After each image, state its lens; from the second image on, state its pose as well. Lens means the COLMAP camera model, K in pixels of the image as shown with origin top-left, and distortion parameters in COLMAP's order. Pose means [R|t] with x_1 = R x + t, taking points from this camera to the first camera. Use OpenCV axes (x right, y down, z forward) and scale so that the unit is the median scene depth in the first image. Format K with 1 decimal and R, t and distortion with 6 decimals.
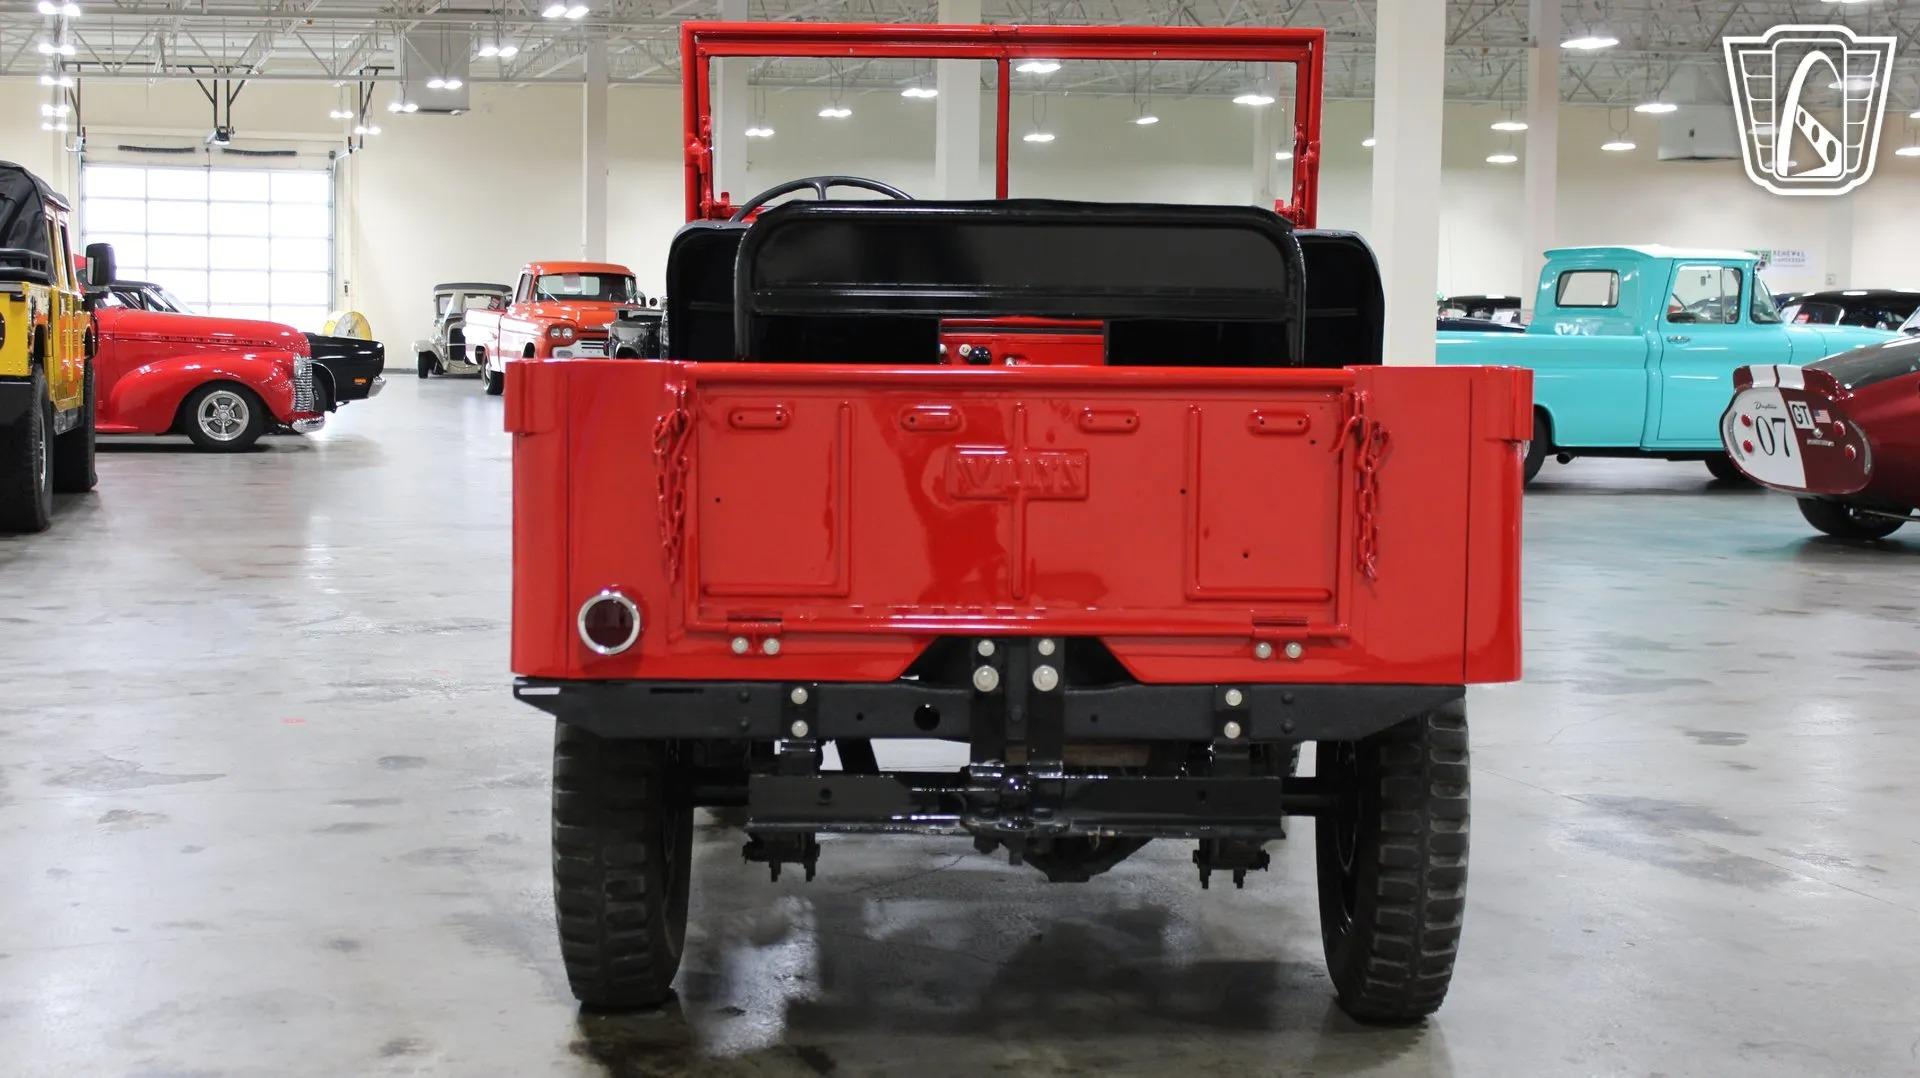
lens RADIAL K [[2860.0, 0, 960.0], [0, 2860.0, 539.0], [0, 0, 1]] dist [-0.024797, 0.018996]
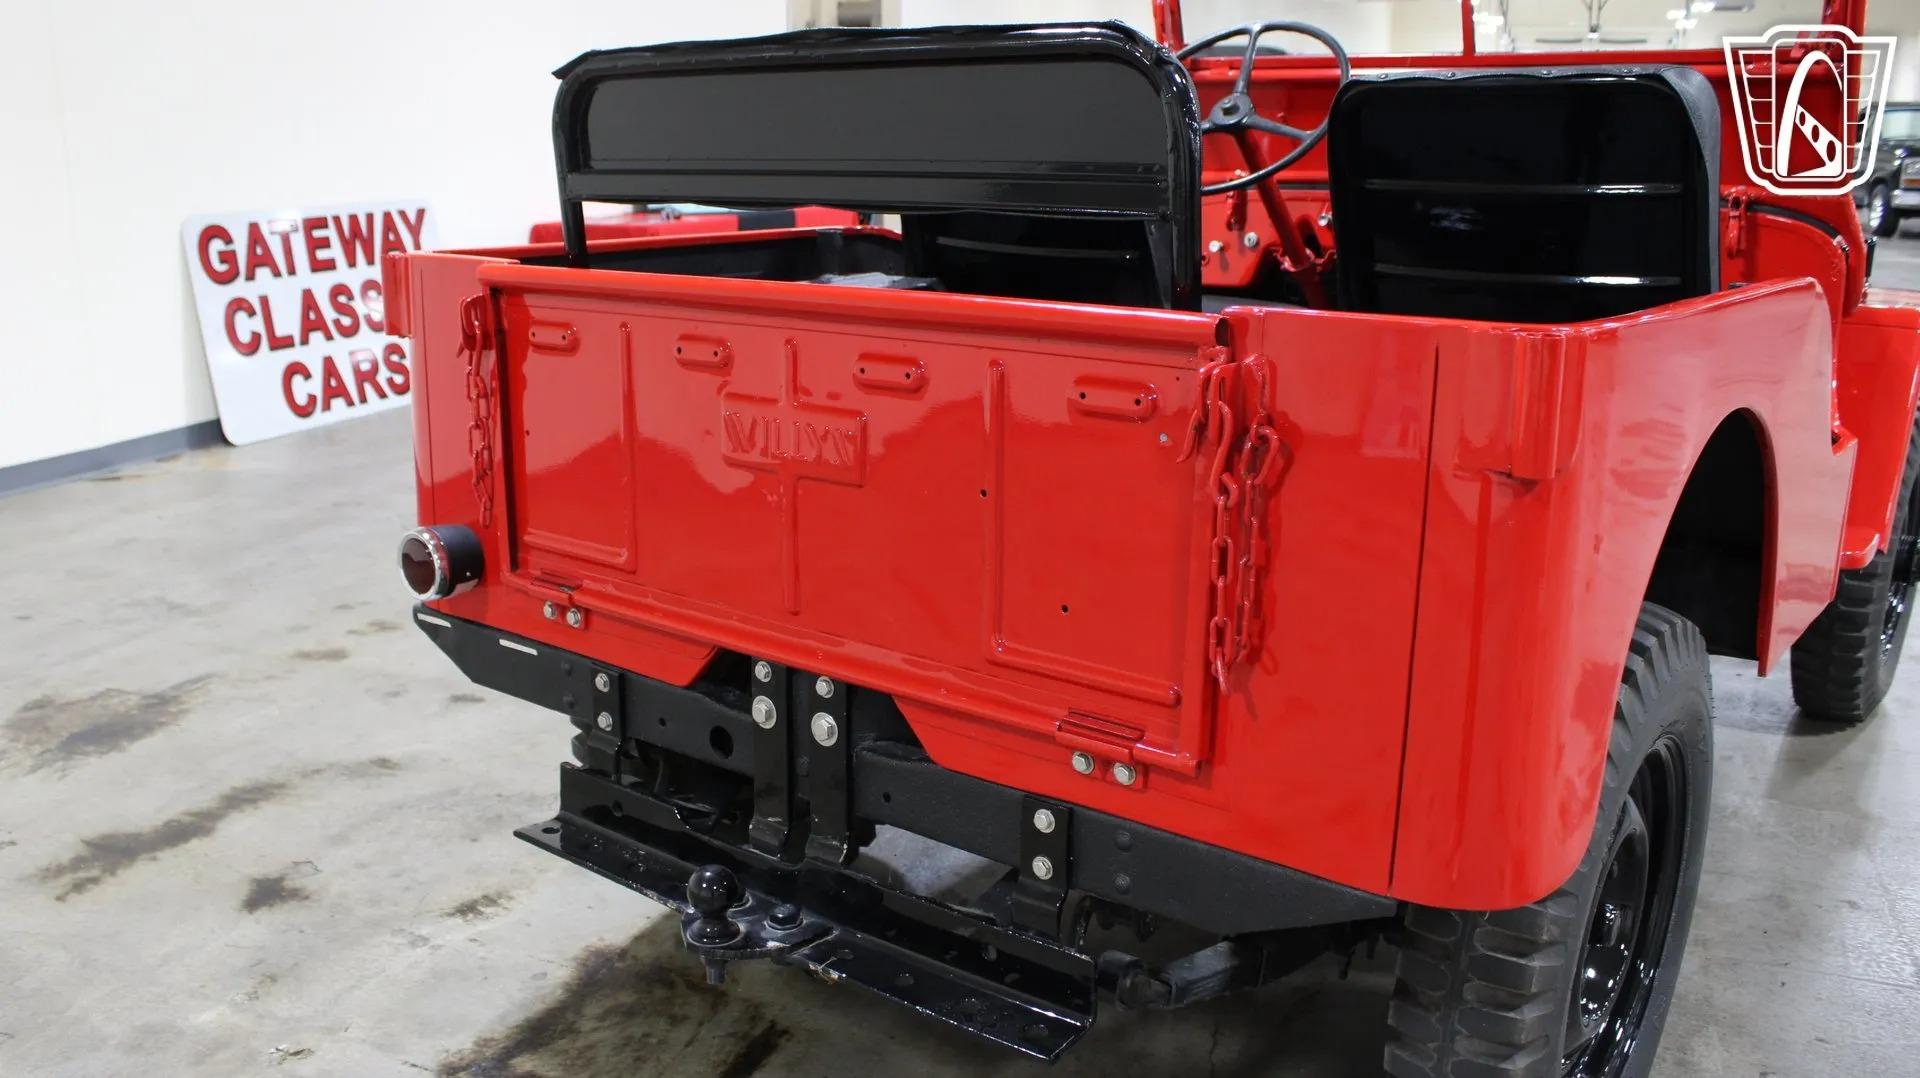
lens RADIAL K [[1590.2, 0, 937.8], [0, 1590.2, 543.0], [0, 0, 1]] dist [-0.105958, 0.008390]
pose [[0.775233, 0.145646, -0.614656, 0.267136], [-0.037068, 0.981868, 0.185907, -0.065637], [0.630587, -0.121337, 0.766575, 0.676063]]
